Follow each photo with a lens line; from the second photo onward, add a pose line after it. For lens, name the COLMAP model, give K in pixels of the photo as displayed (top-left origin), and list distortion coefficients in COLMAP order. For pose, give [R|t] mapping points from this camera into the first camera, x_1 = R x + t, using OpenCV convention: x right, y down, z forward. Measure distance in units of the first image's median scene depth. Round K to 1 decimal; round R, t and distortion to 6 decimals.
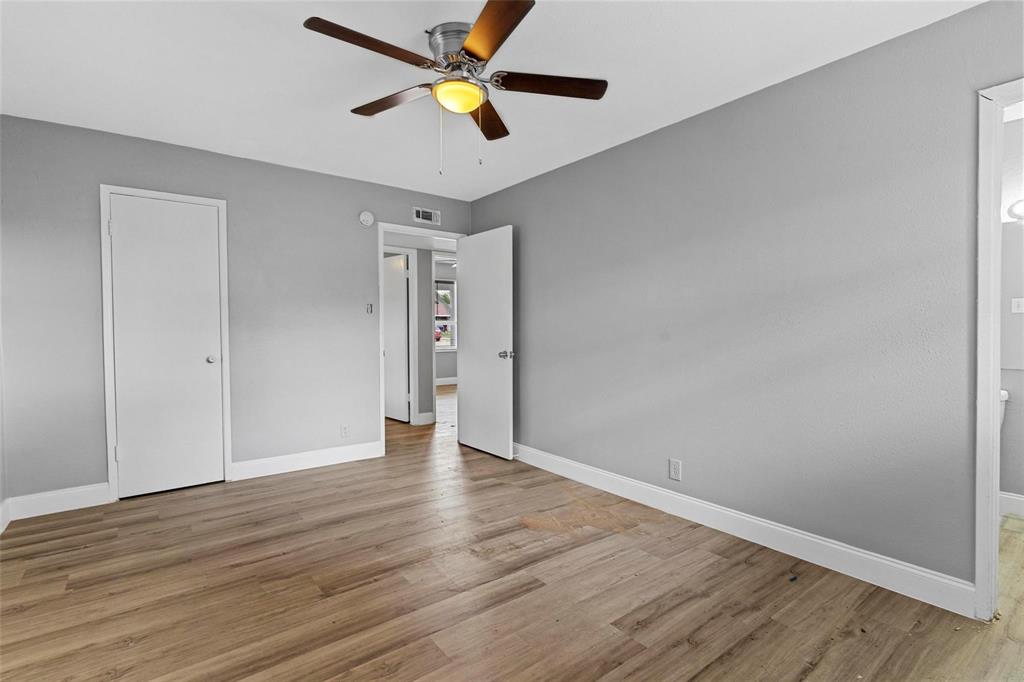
lens RADIAL K [[488.2, 0, 513.0], [0, 488.2, 339.5], [0, 0, 1]] dist [0.002847, -0.000922]
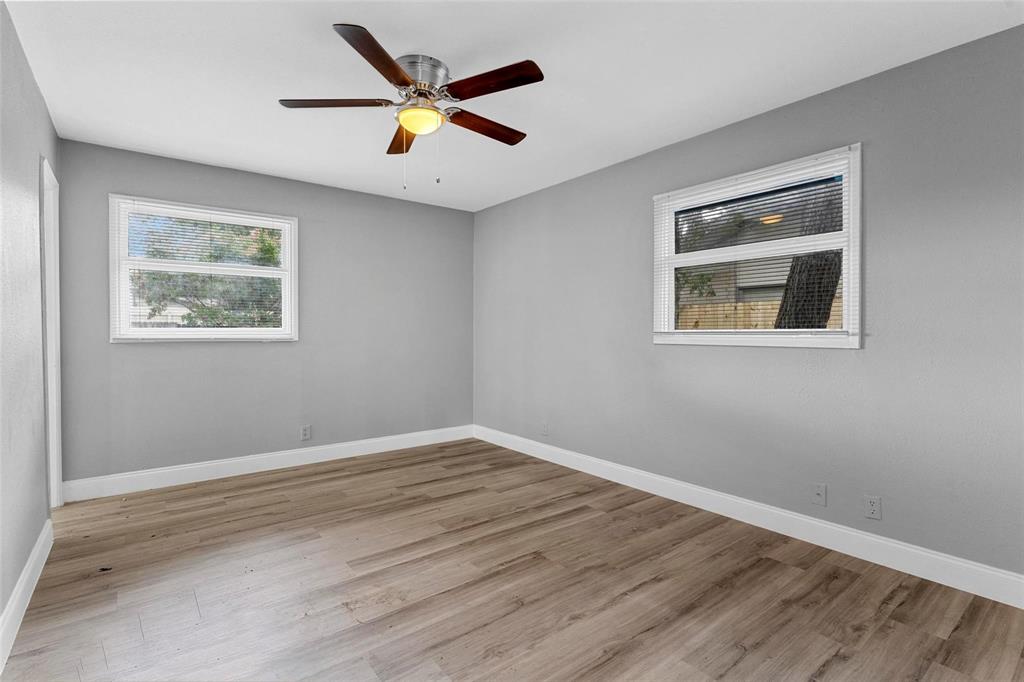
lens RADIAL K [[488.2, 0, 517.5], [0, 488.2, 336.4], [0, 0, 1]] dist [0.002847, -0.000922]
pose [[-0.999778, 0.002103, -0.020964, -0.267369], [0.001340, 0.999339, 0.036322, -0.044828], [0.021027, 0.036285, -0.999120, 1.874603]]
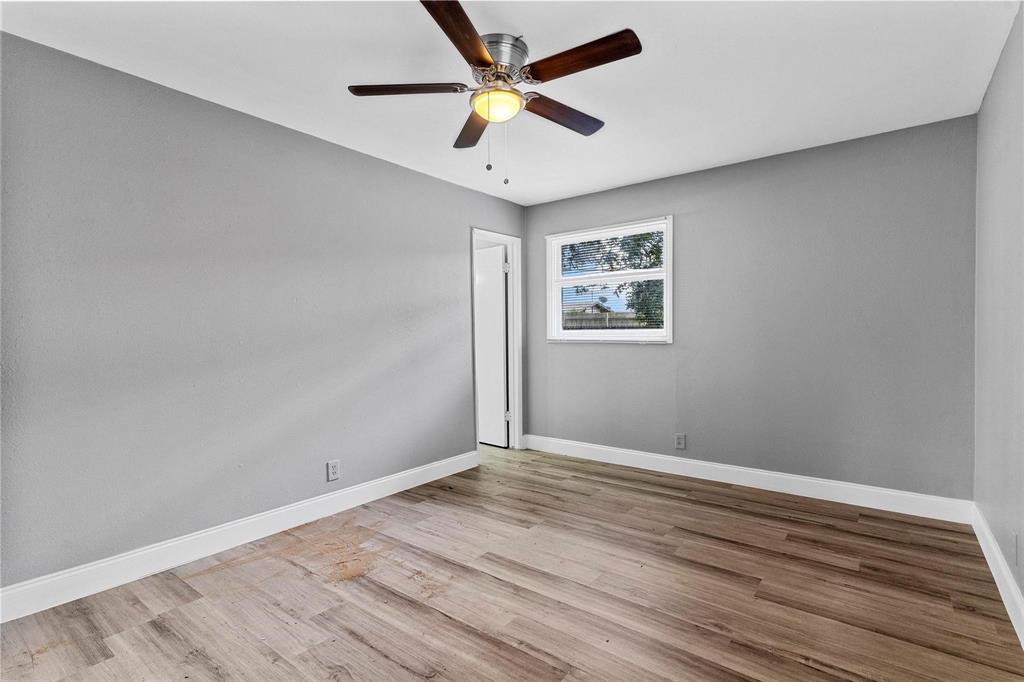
lens RADIAL K [[488.2, 0, 510.9], [0, 488.2, 337.2], [0, 0, 1]] dist [0.002847, -0.000922]
pose [[-0.256724, -0.003289, 0.966479, -0.970402], [0.032546, 0.999398, 0.012046, -0.026683], [-0.965937, 0.034548, -0.256462, 1.101111]]
